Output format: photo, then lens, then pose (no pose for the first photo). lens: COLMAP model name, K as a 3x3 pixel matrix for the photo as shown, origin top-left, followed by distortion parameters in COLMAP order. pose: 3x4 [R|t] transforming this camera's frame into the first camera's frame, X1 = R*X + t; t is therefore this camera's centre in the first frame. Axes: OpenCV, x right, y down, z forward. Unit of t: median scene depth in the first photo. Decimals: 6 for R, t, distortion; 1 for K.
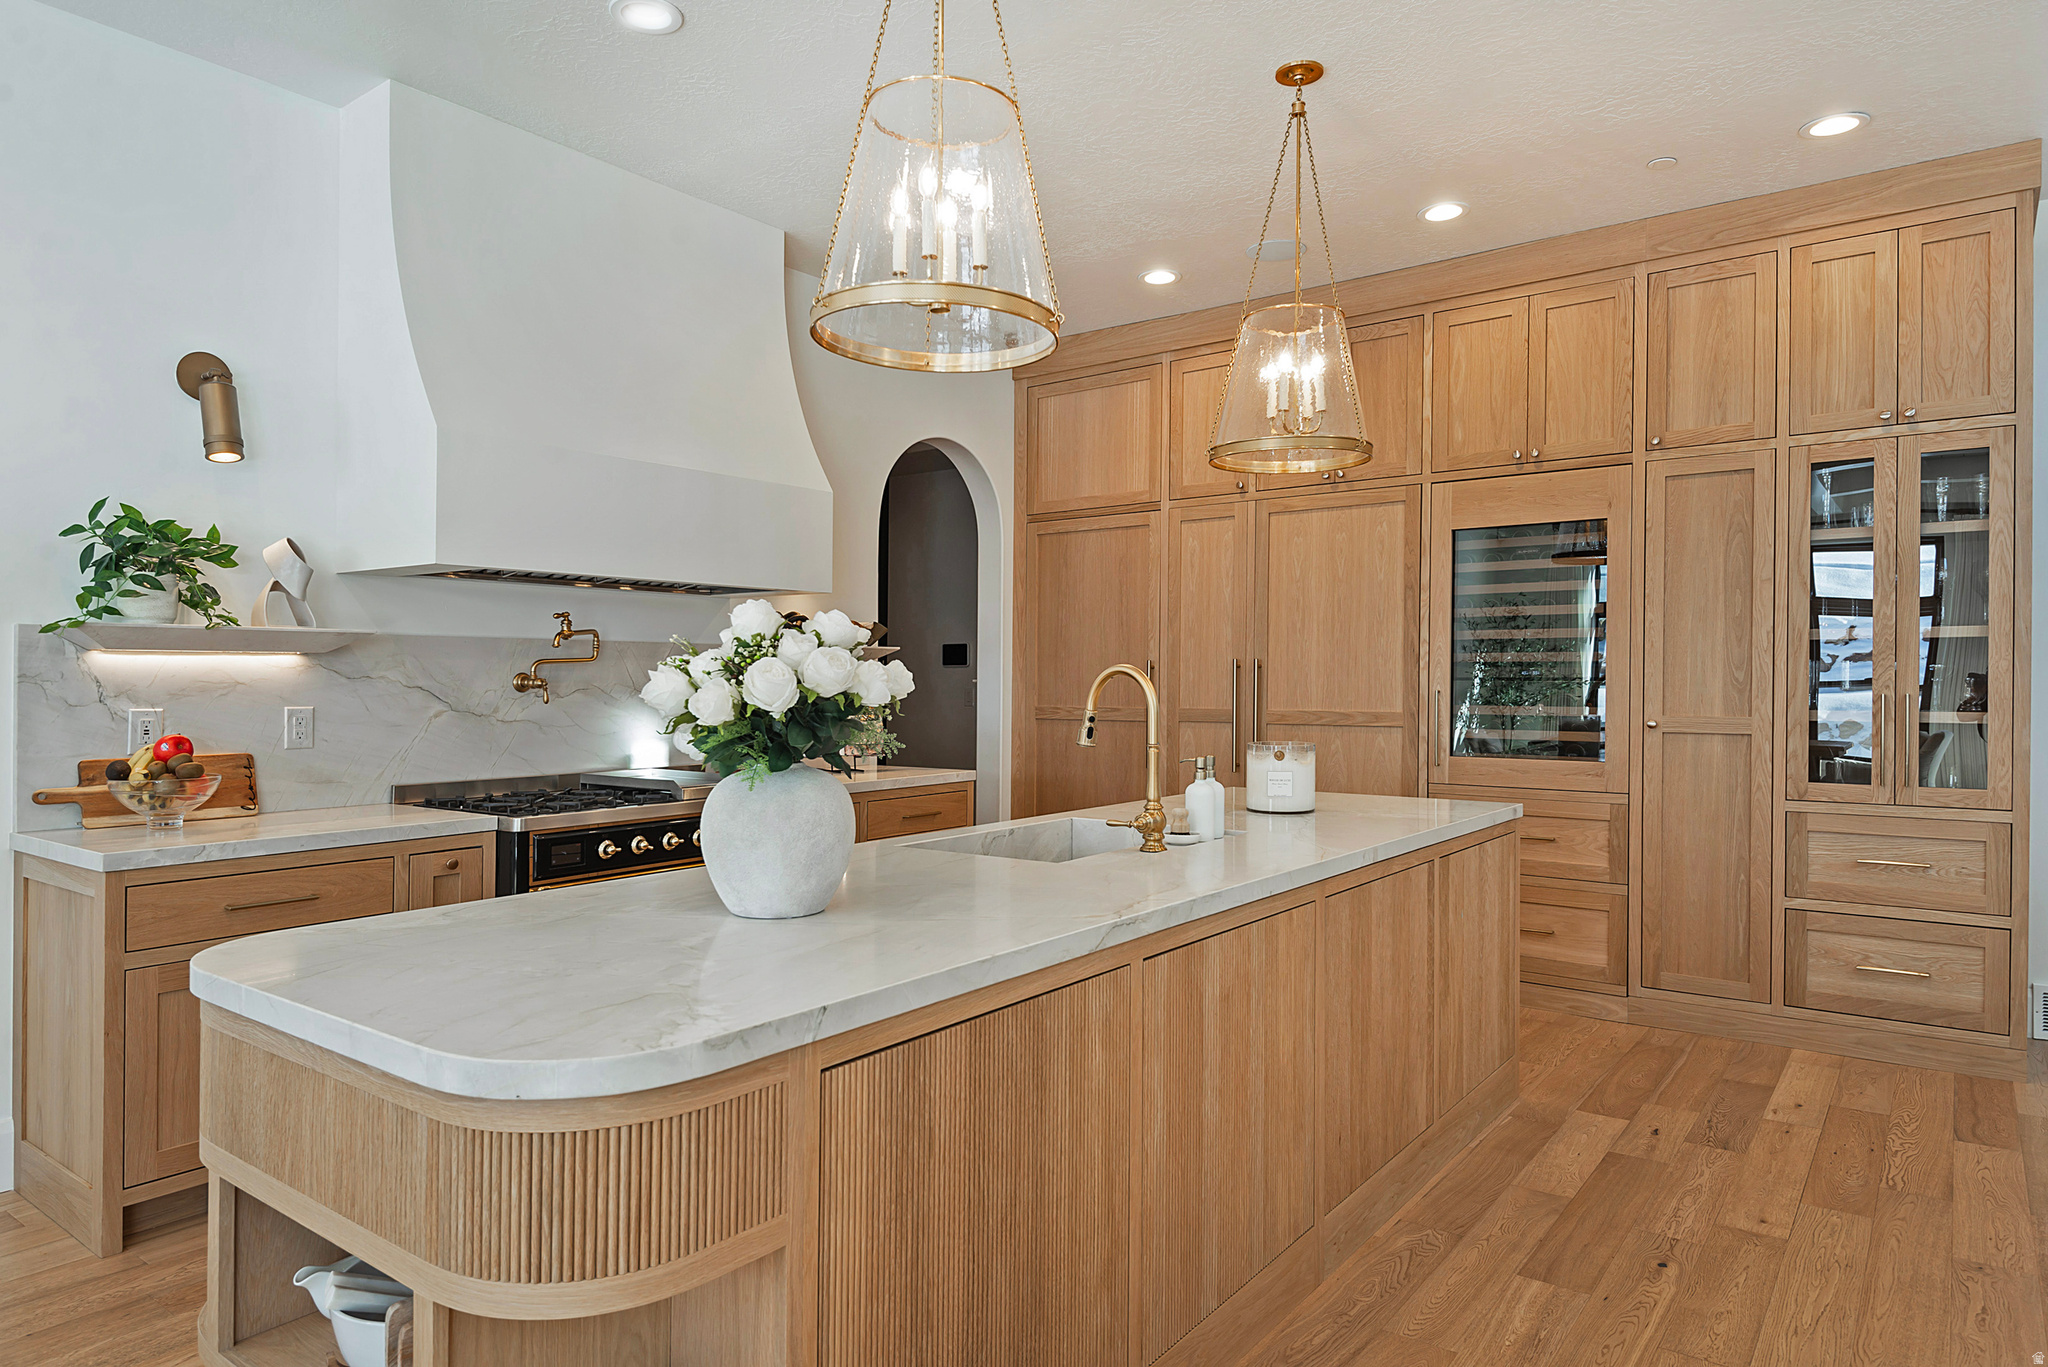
lens RADIAL K [[1254.4, 0, 1014.7], [0, 1254.4, 709.3], [0, 0, 1]] dist [0.015913, 0.001111]
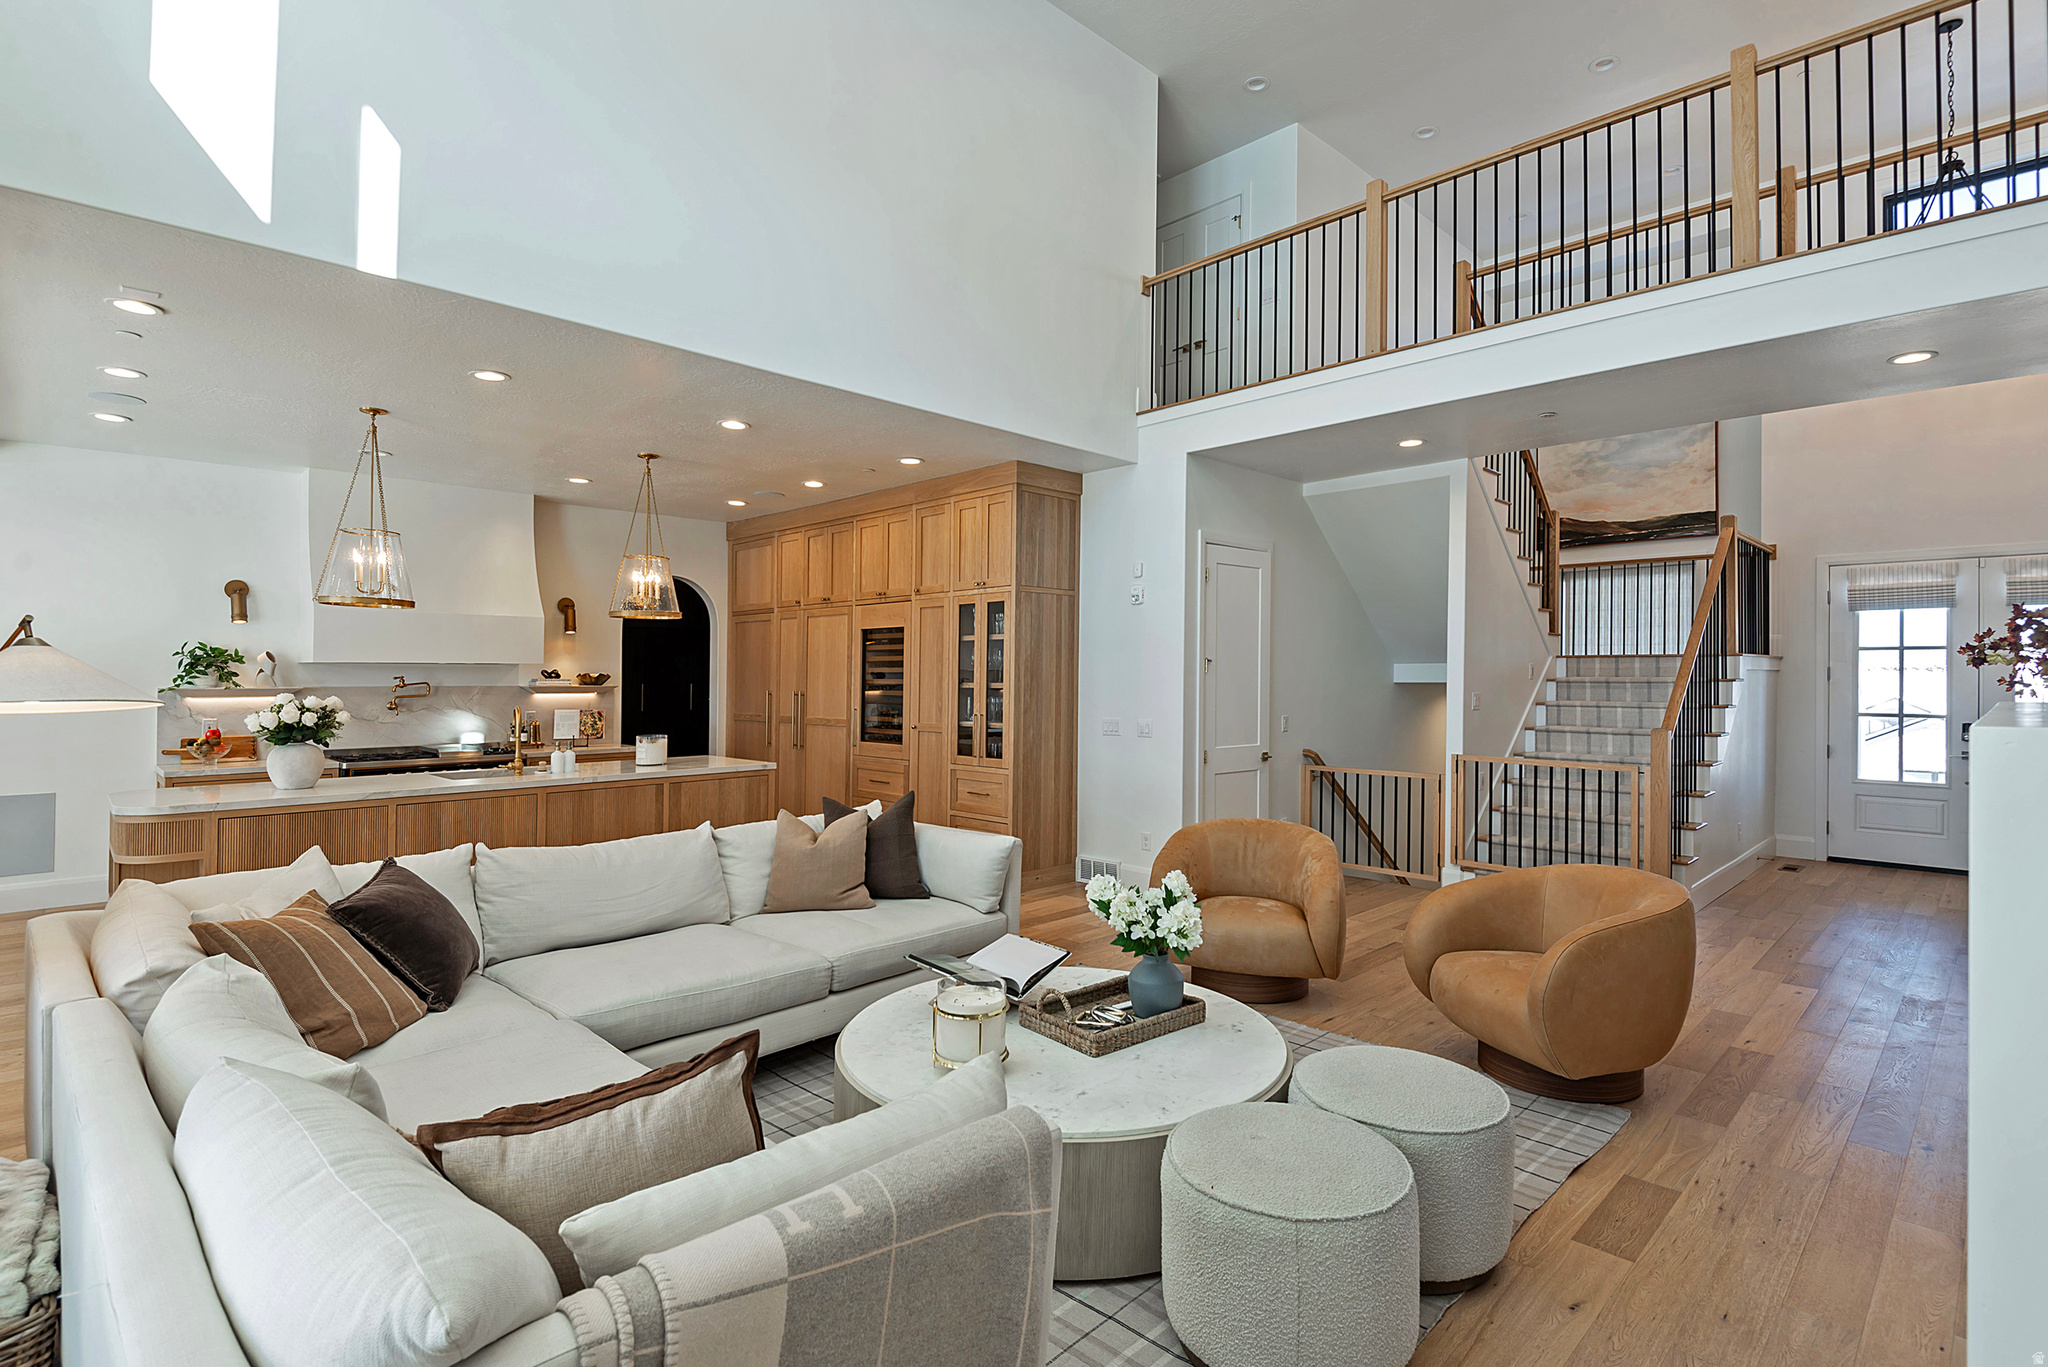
lens RADIAL K [[1015.9, 0, 1073.6], [0, 1015.9, 702.4], [0, 0, 1]] dist [0.023884, -0.015202]
pose [[0.990892, 0.005249, -0.134555, 1.277762], [-0.004330, 0.999965, 0.007119, -0.053696], [0.134588, -0.006472, 0.990881, -0.807547]]
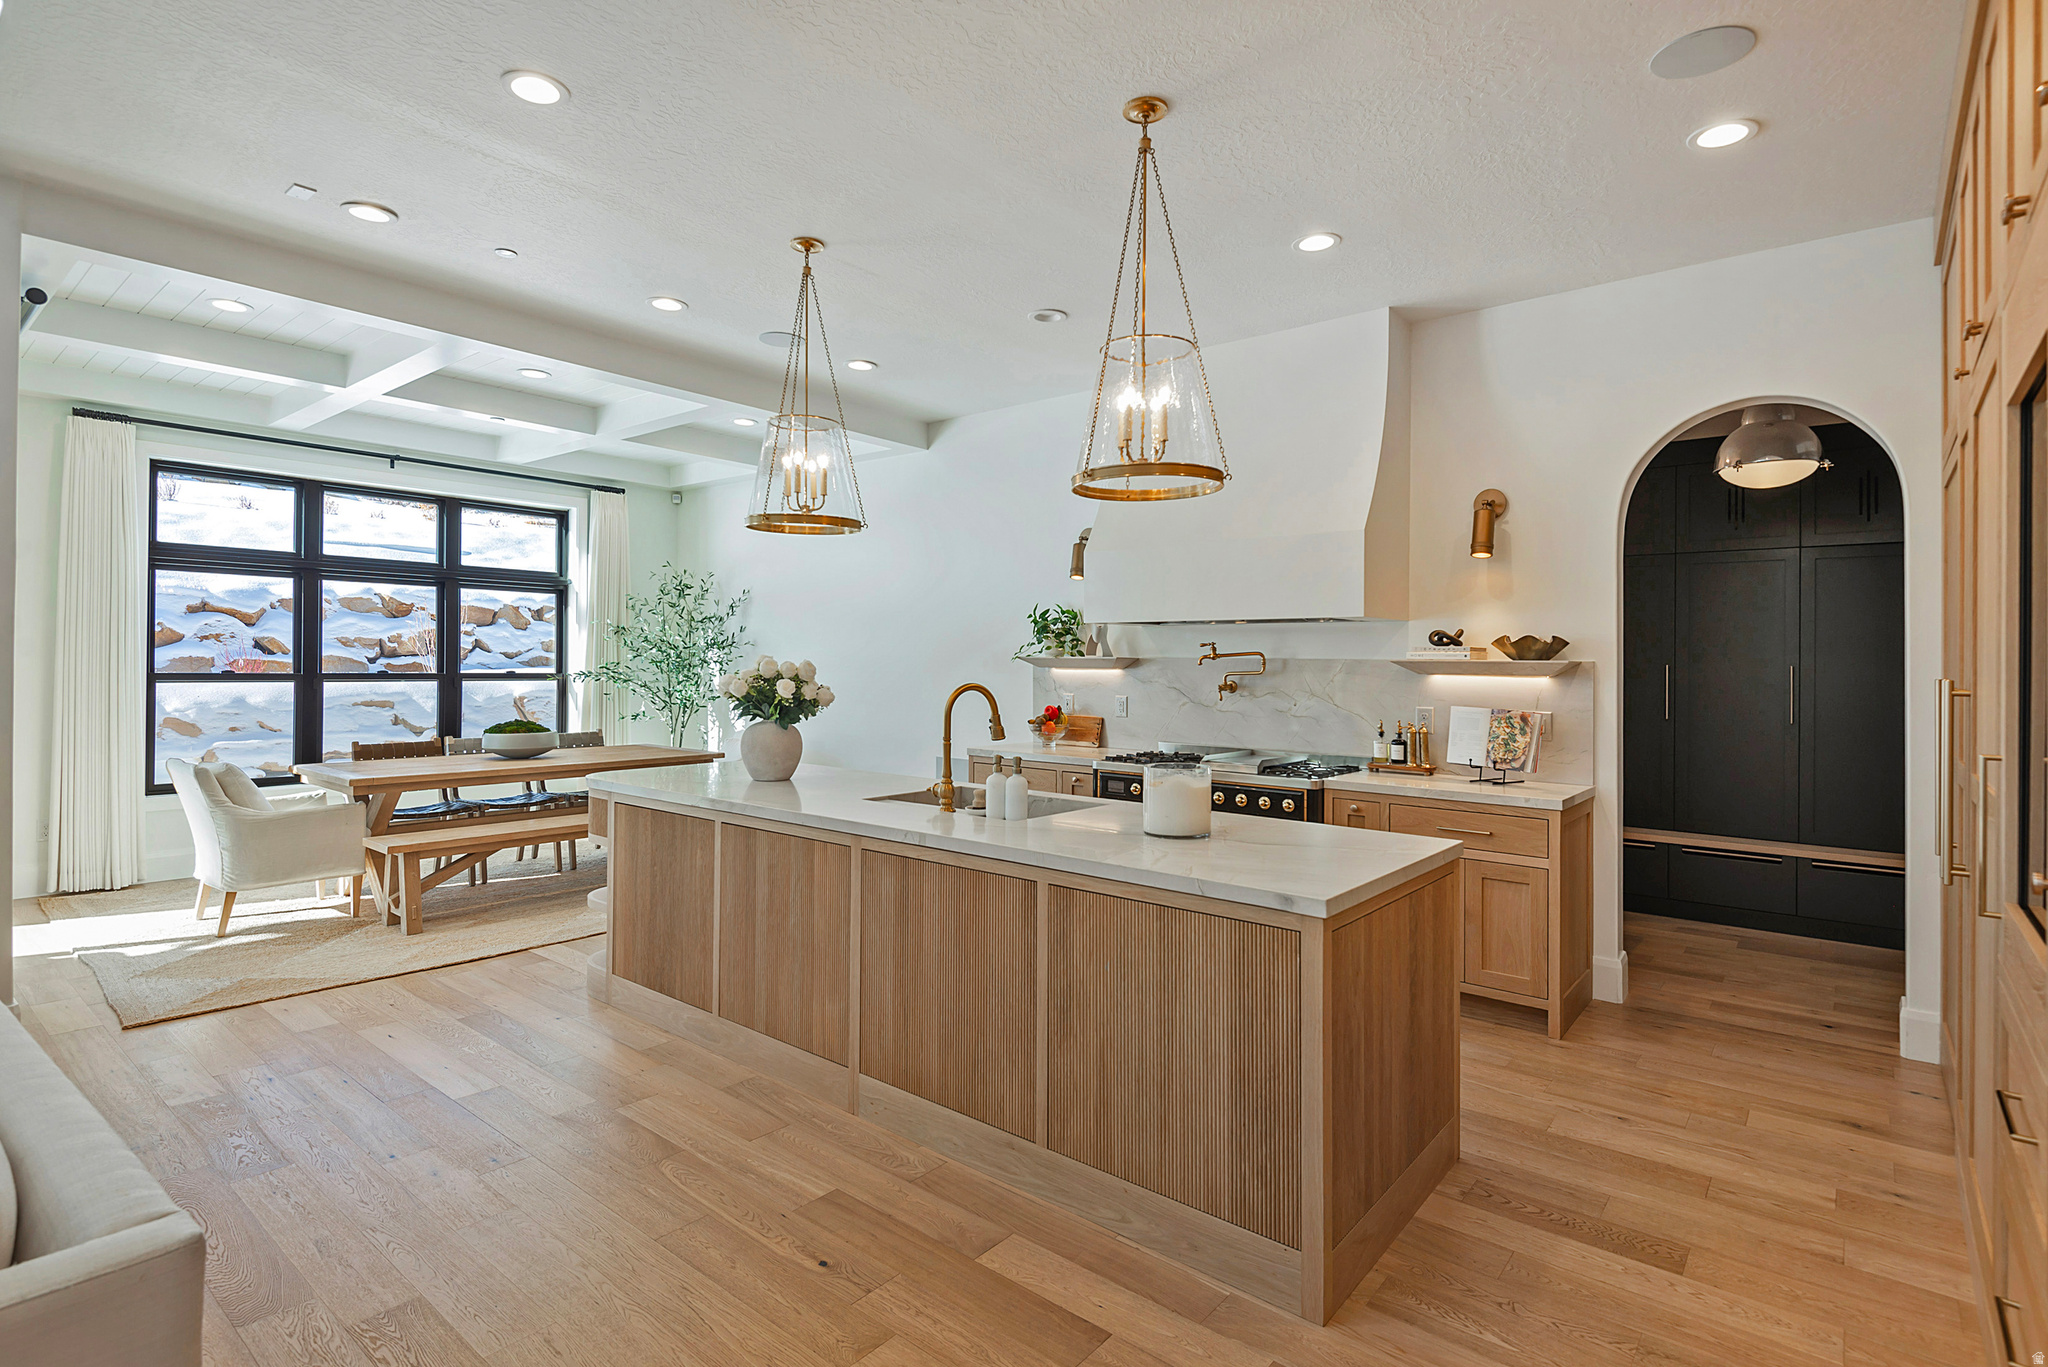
lens RADIAL K [[1015.9, 0, 990.2], [0, 1015.9, 676.2], [0, 0, 1]] dist [0.023884, -0.015202]
pose [[-0.078580, 0.014451, -0.996803, 1.046680], [-0.033040, 0.999308, 0.017092, -0.054005], [0.996360, 0.034277, -0.078048, 0.924857]]
